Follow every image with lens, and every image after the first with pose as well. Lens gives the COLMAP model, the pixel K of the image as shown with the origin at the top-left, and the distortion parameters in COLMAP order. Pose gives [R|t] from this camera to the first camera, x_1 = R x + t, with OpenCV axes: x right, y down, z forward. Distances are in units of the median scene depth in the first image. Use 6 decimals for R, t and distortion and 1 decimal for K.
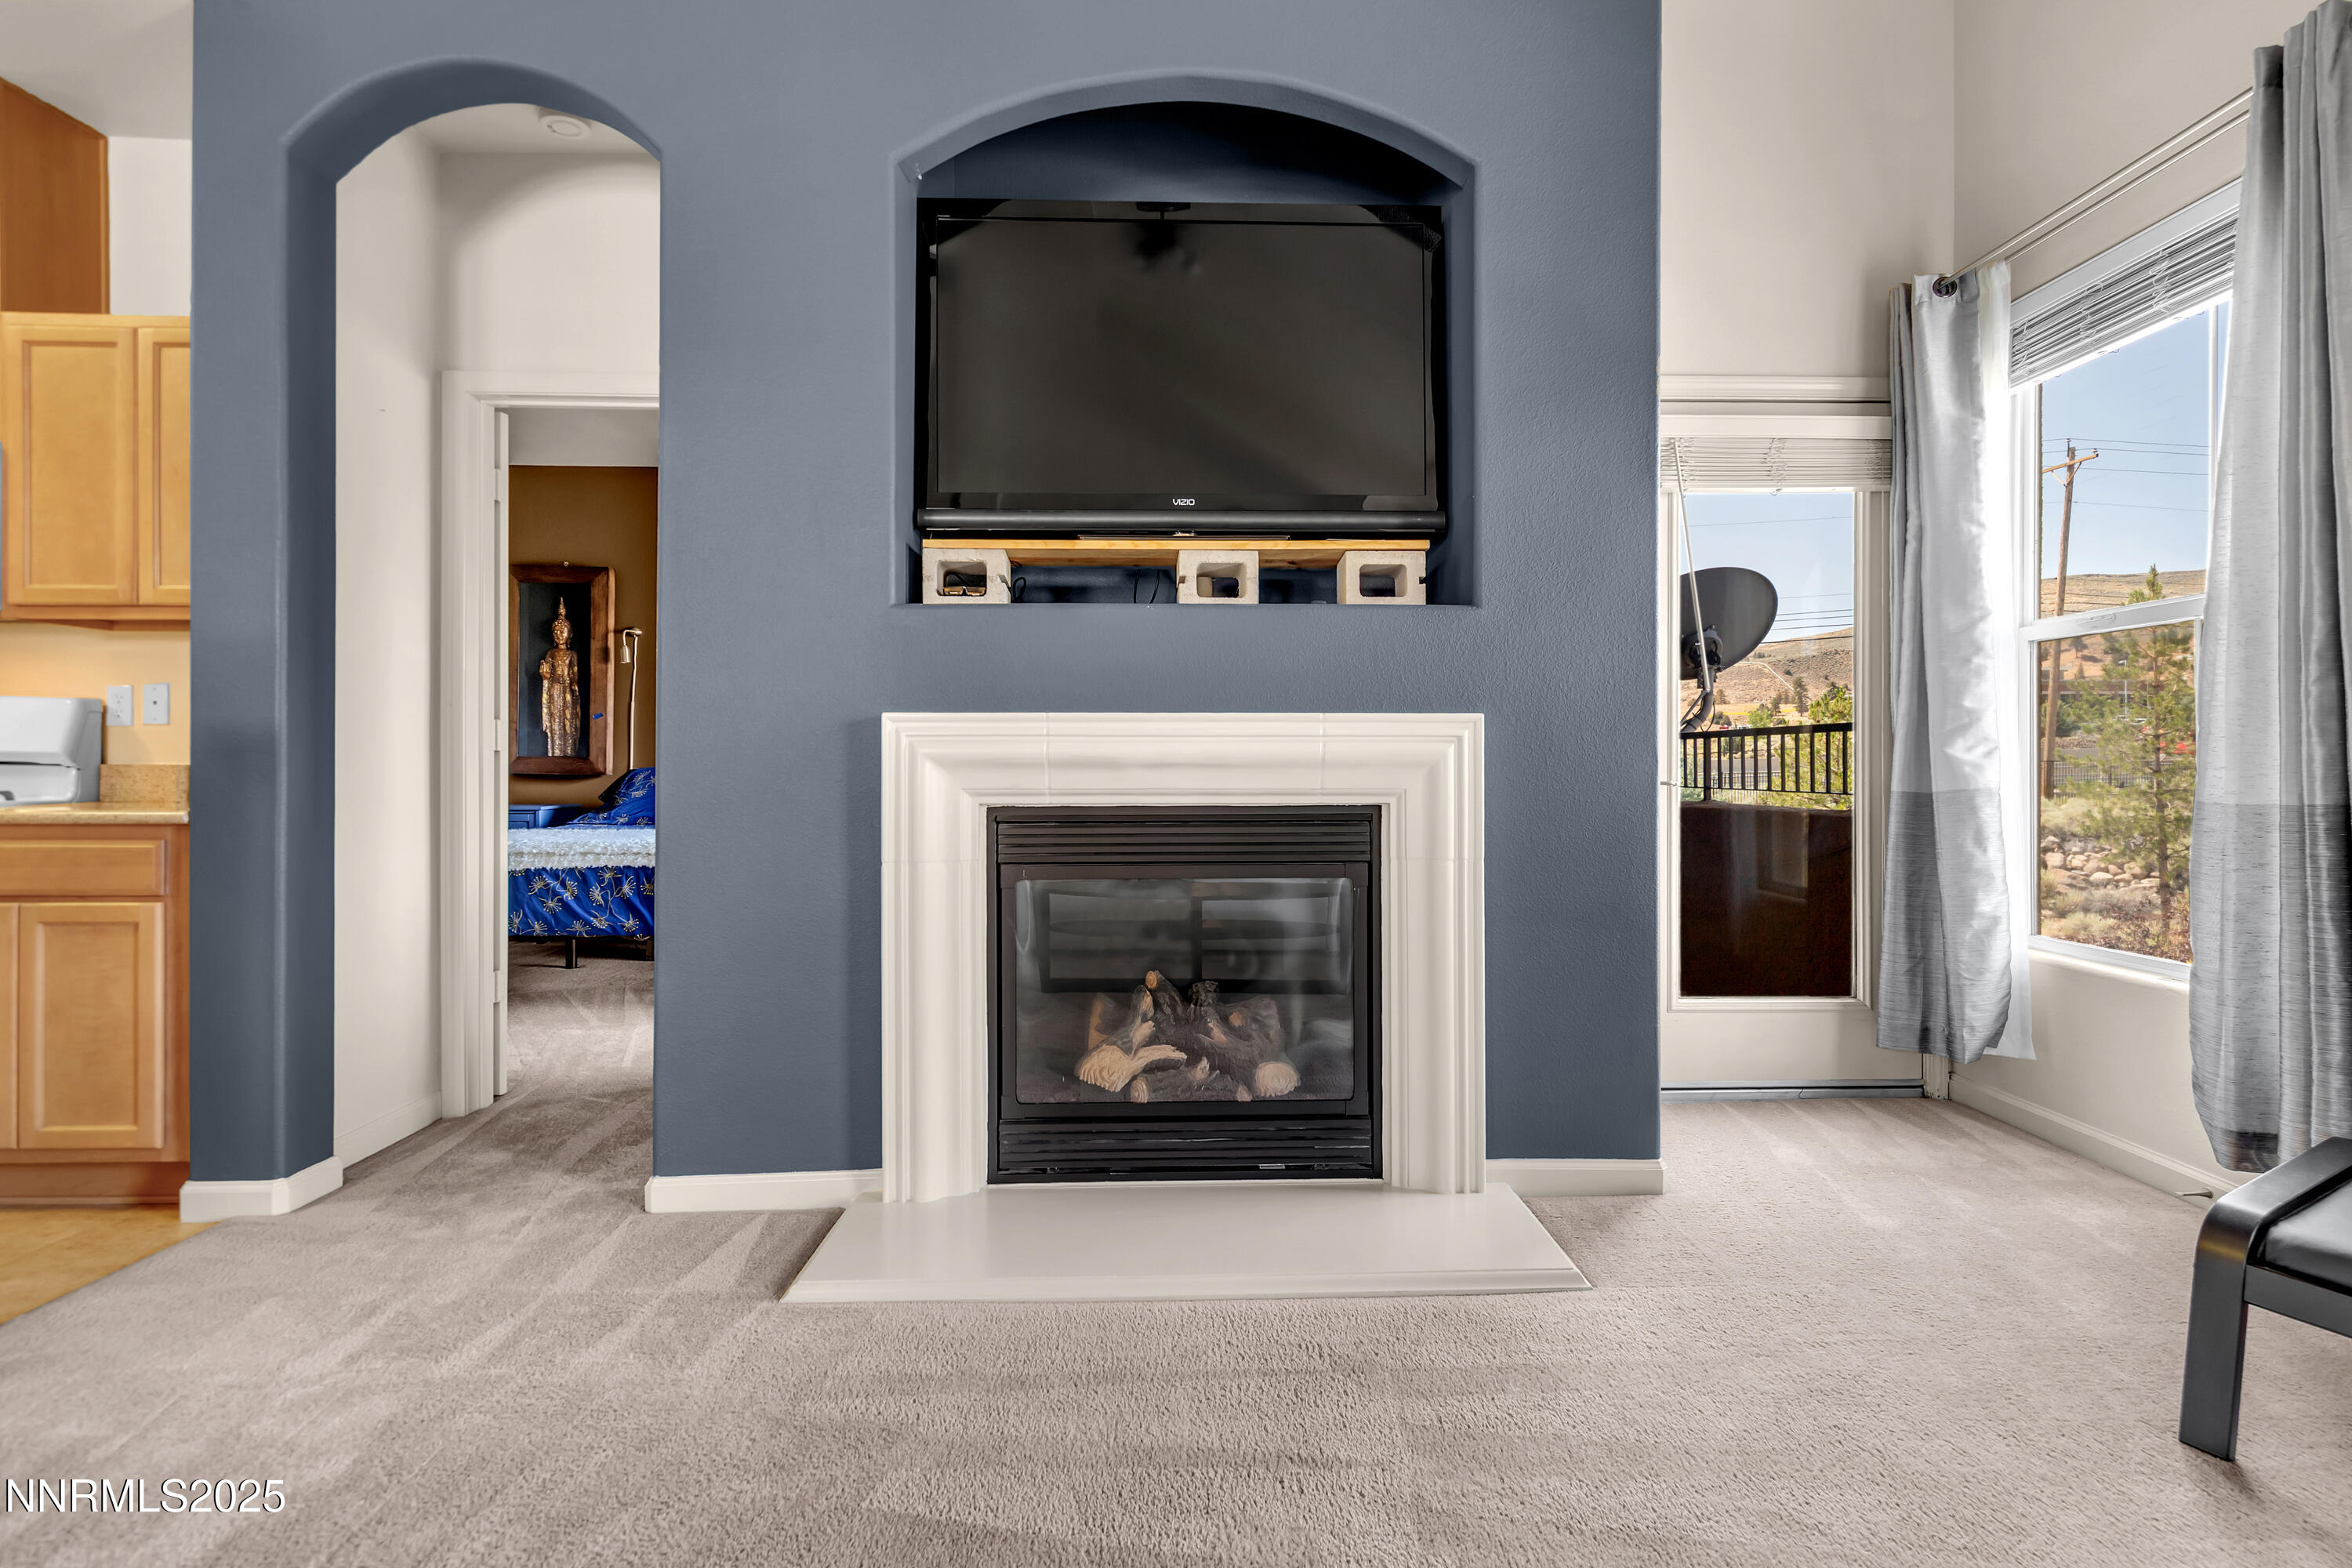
lens RADIAL K [[1188.4, 0, 1205.3], [0, 1188.4, 756.5], [0, 0, 1]] dist [0.000036, -0.000856]
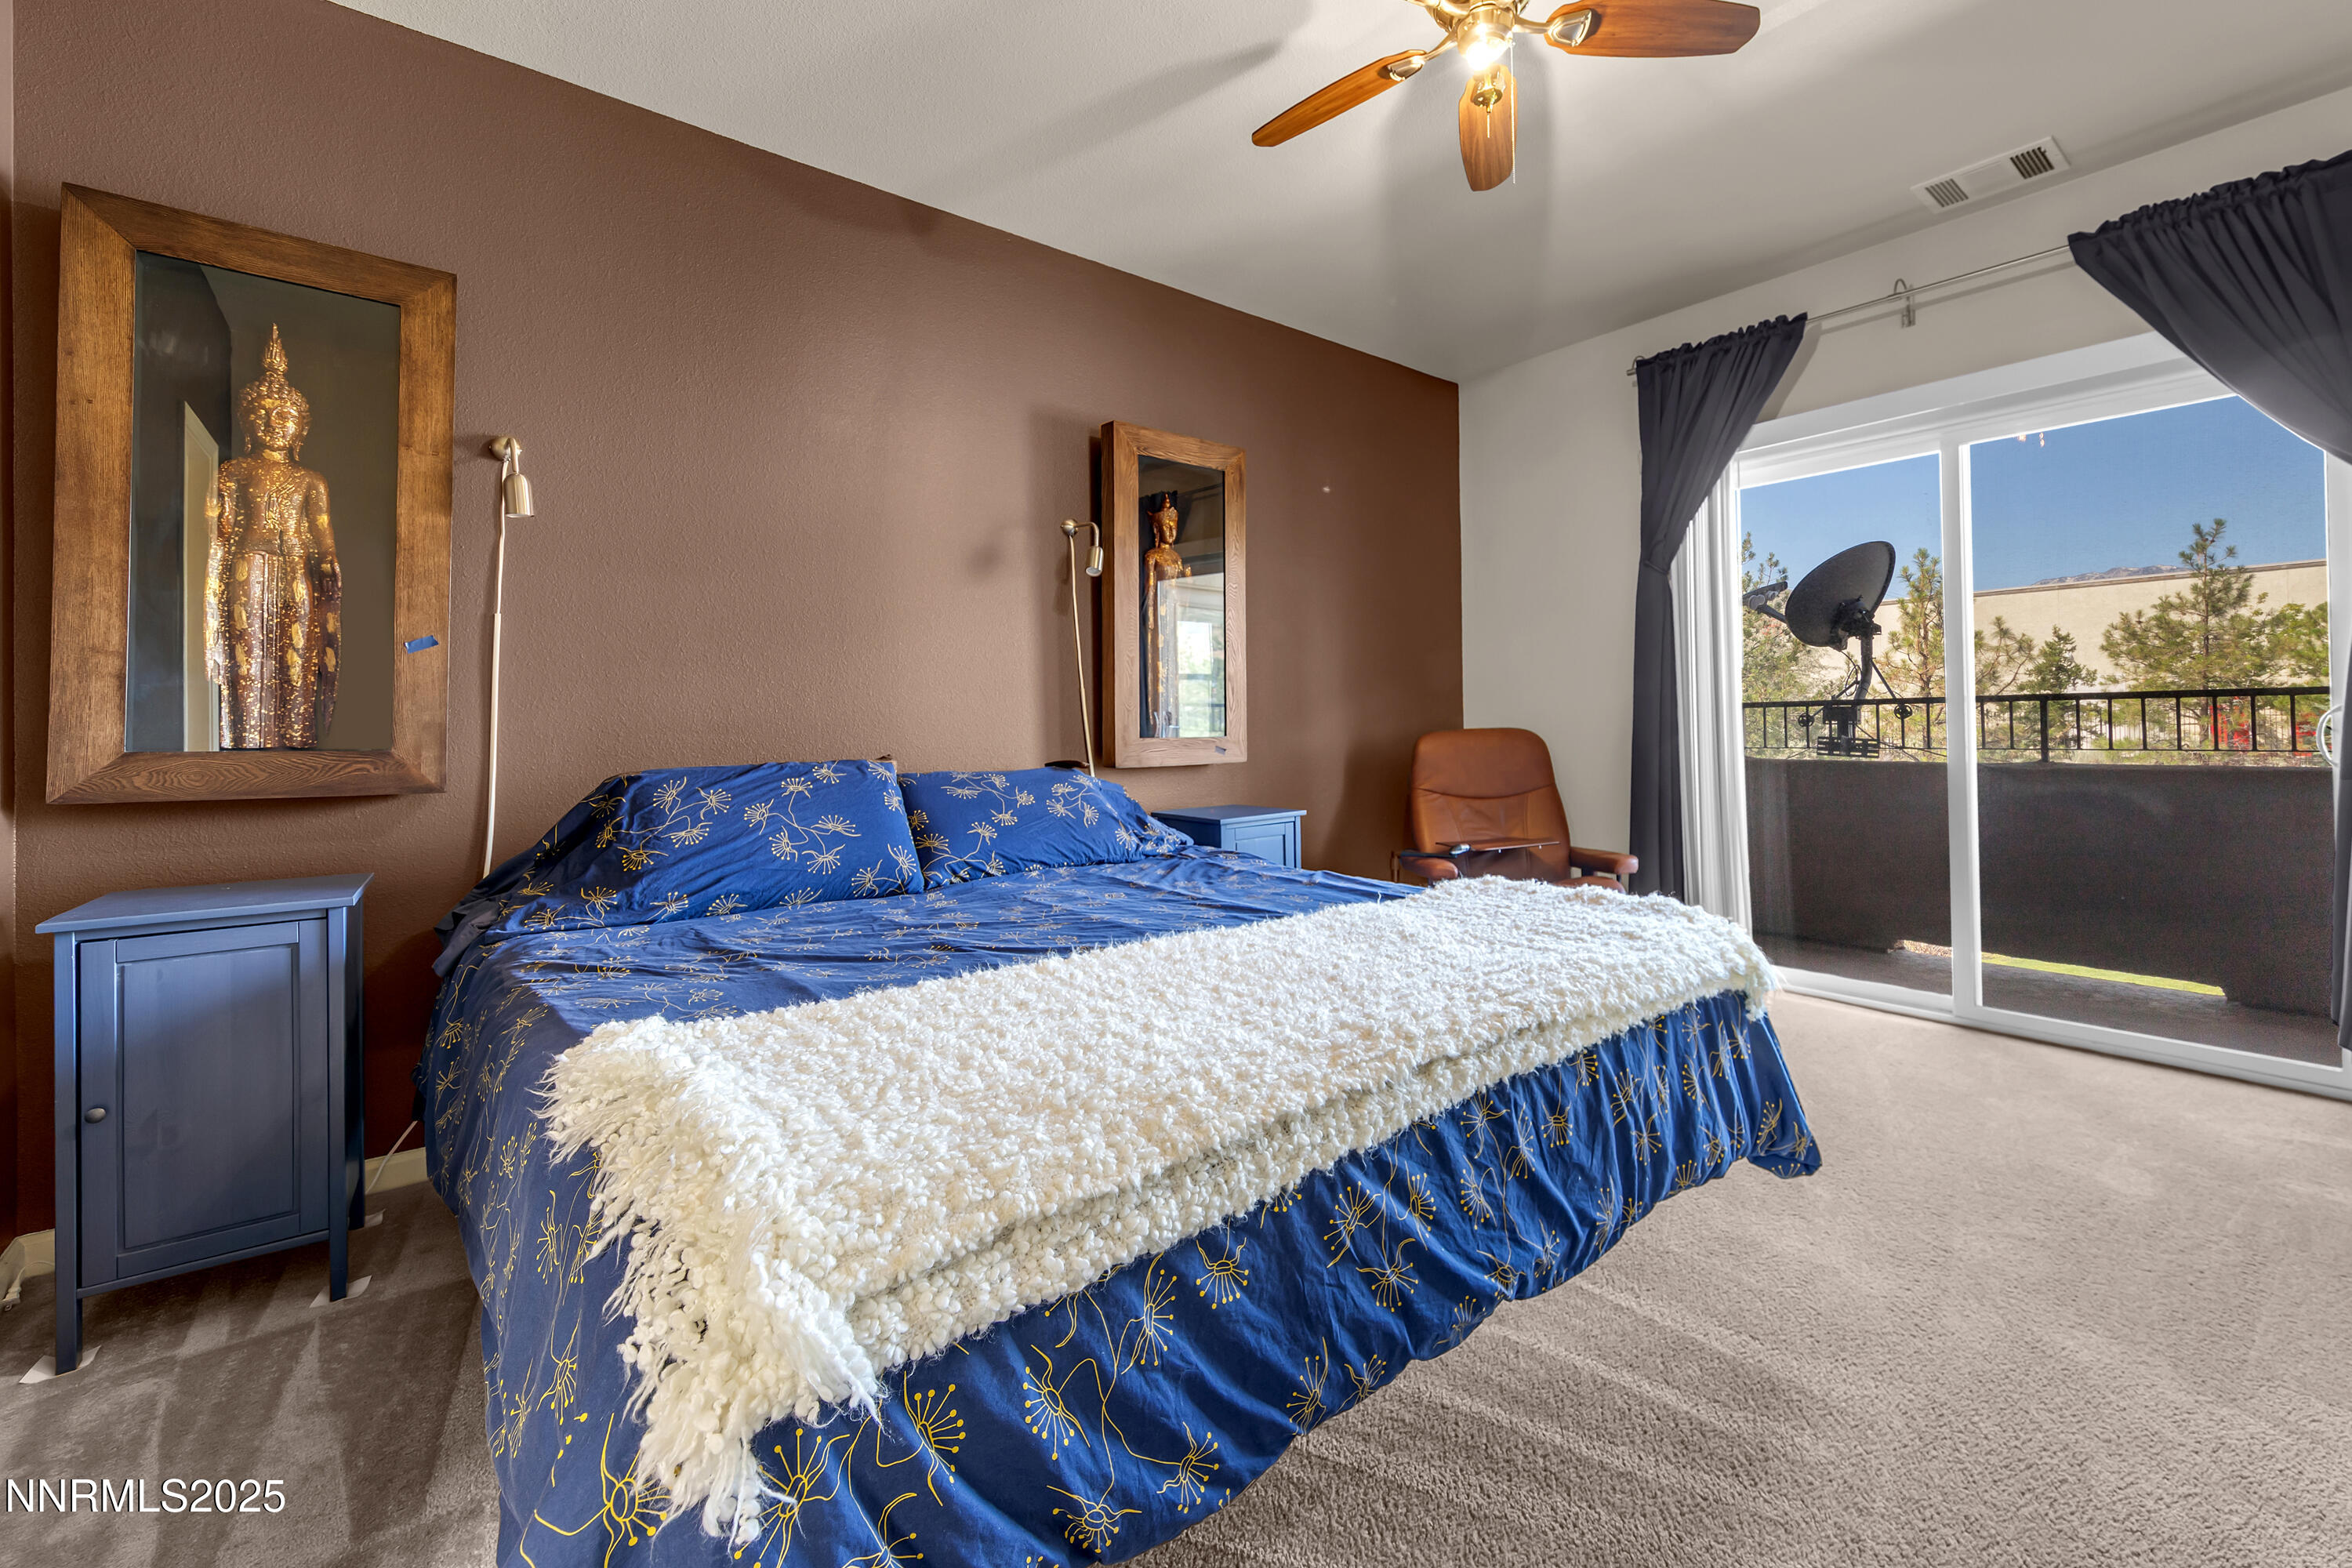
lens RADIAL K [[985.3, 0, 1191.0], [0, 985.3, 719.5], [0, 0, 1]] dist [-0.001152, -0.000199]
pose [[0.799589, -0.010091, 0.600462, -0.504327], [0.011185, 0.999936, 0.001910, -0.005975], [-0.600443, 0.005189, 0.799651, 0.582883]]
